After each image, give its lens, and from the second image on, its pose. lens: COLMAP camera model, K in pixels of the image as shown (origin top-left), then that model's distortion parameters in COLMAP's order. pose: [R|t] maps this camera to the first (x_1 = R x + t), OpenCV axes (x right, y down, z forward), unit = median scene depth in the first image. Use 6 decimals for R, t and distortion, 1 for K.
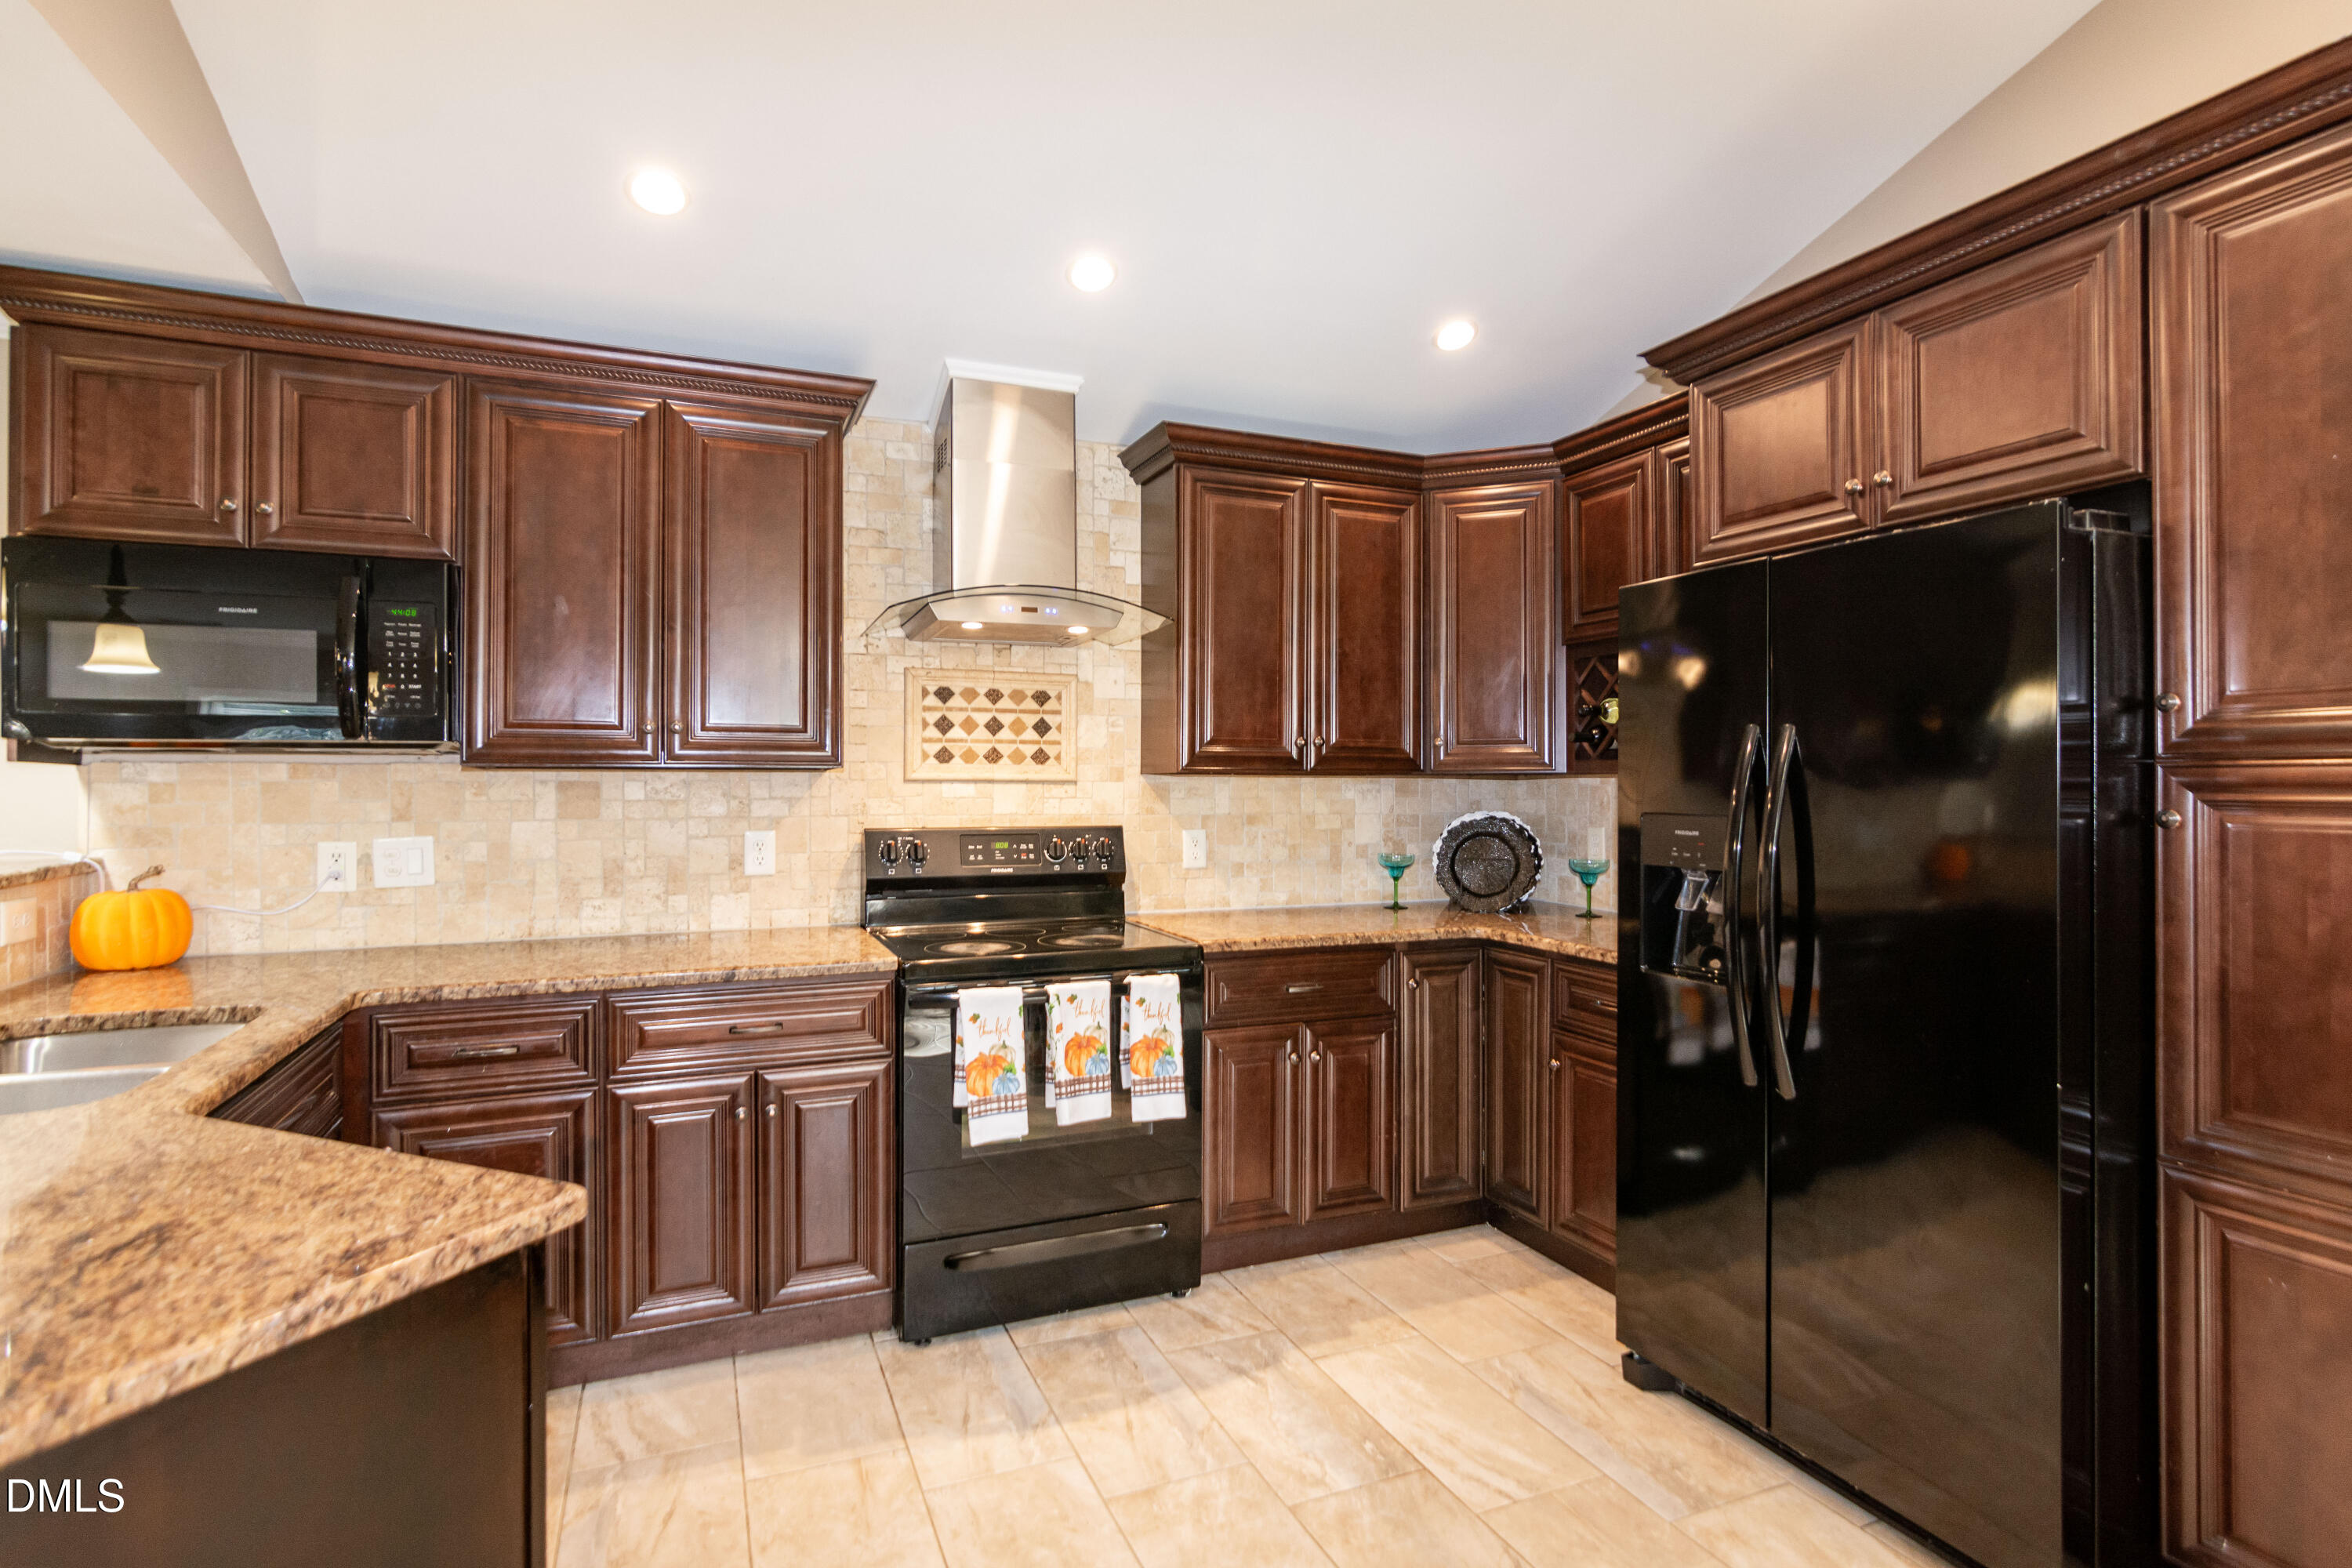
lens RADIAL K [[1200.9, 0, 1157.2], [0, 1200.9, 772.3], [0, 0, 1]] dist [-0.008711, 0.004282]
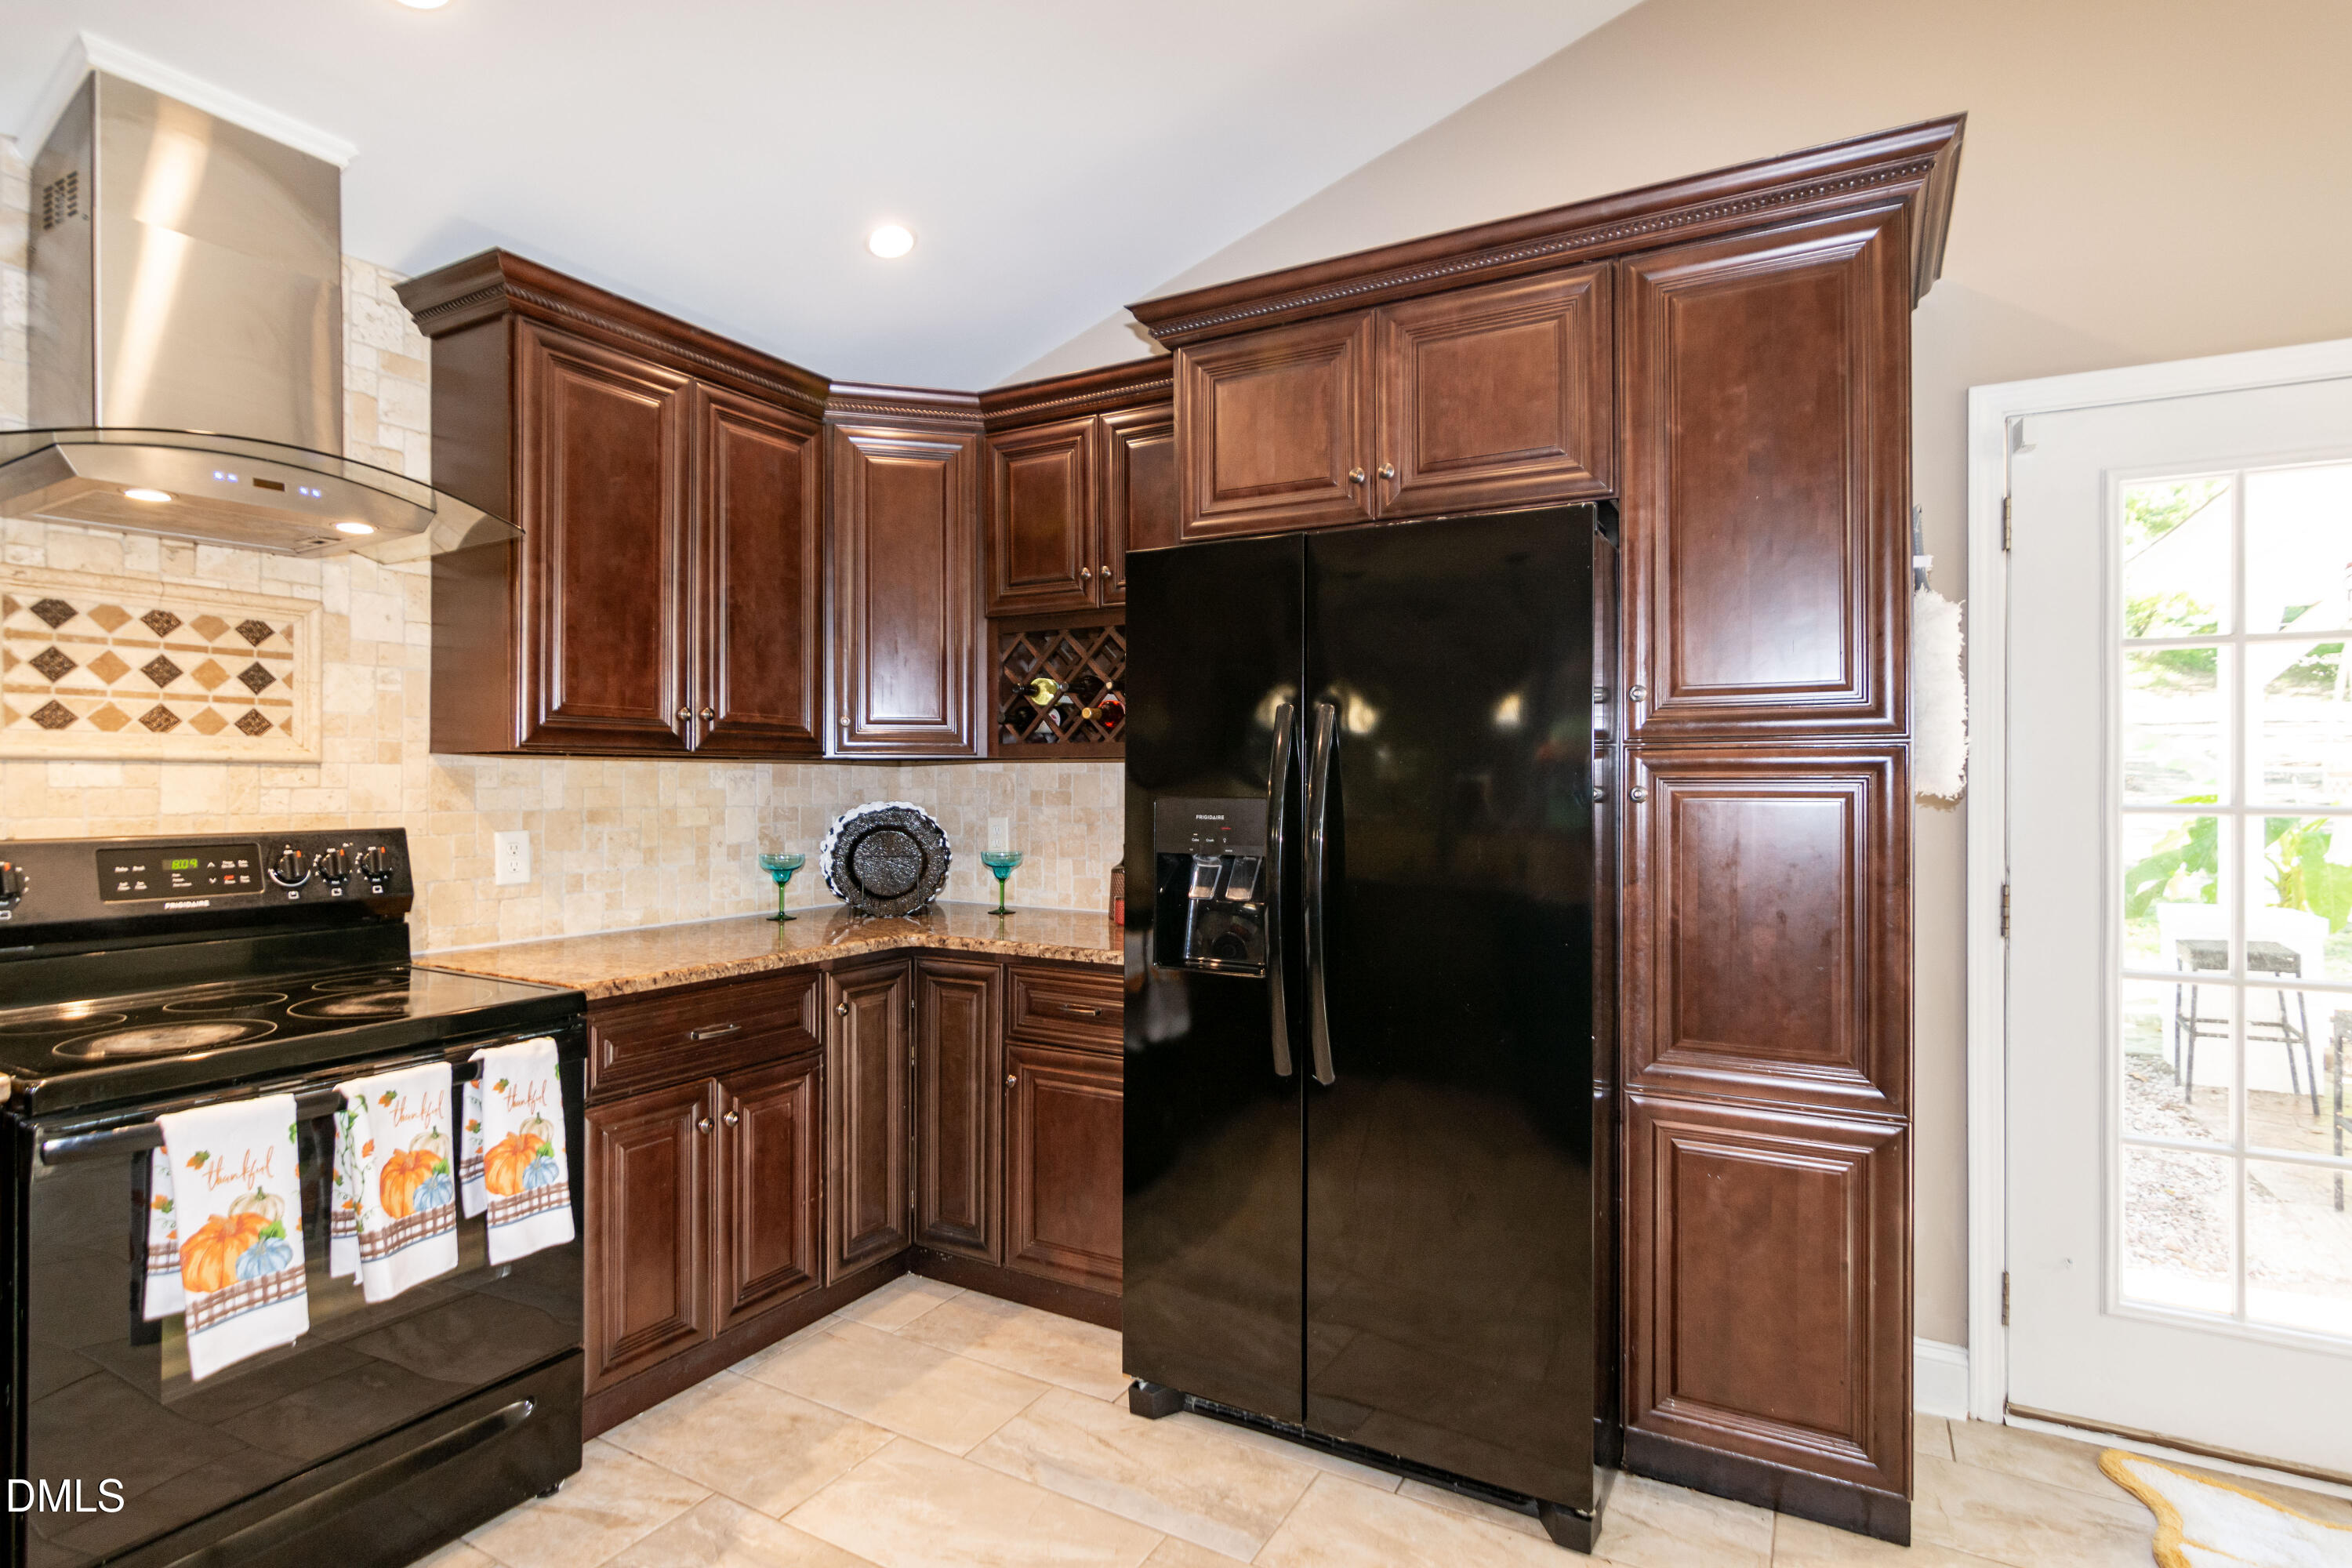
lens RADIAL K [[1200.9, 0, 1192.5], [0, 1200.9, 776.6], [0, 0, 1]] dist [-0.008711, 0.004282]
pose [[0.775150, 0.001661, 0.631775, -0.123574], [-0.005576, 0.999976, 0.004213, 0.010910], [-0.631753, -0.006788, 0.775140, 0.206129]]
